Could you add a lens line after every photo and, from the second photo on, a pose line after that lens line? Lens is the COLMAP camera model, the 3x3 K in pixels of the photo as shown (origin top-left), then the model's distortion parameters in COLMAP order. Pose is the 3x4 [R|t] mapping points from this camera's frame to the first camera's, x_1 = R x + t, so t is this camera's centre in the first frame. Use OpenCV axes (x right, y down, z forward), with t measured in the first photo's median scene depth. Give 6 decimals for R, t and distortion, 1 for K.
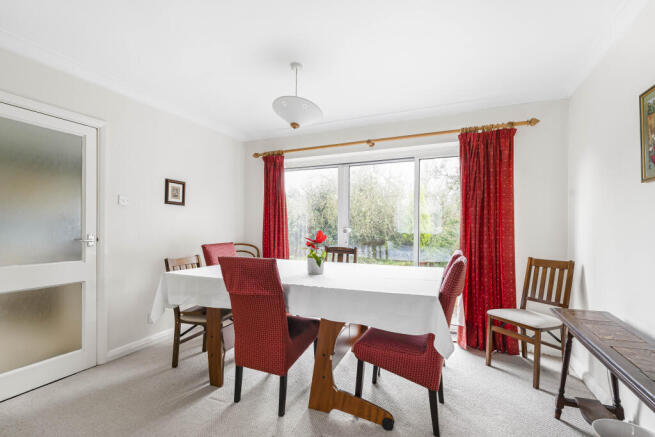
lens RADIAL K [[289.4, 0, 327.6], [0, 289.4, 230.2], [0, 0, 1]] dist [0.003302, -0.000235]
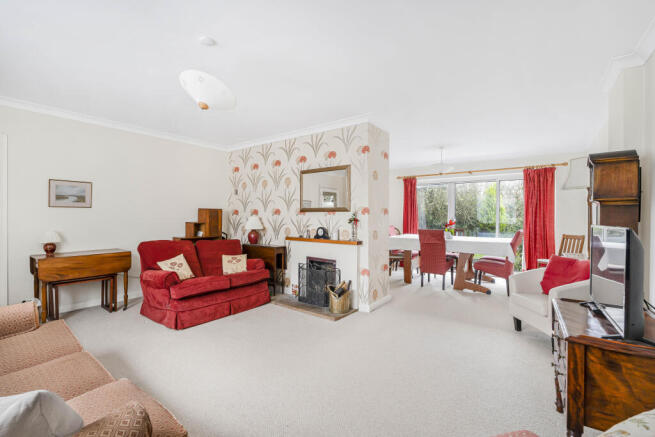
lens RADIAL K [[289.4, 0, 329.1], [0, 289.4, 220.5], [0, 0, 1]] dist [0.003302, -0.000235]
pose [[0.979234, 0.004431, -0.202686, -0.422011], [-0.004416, 0.999990, 0.000528, 0.008277], [0.202687, 0.000378, 0.979244, -1.162170]]
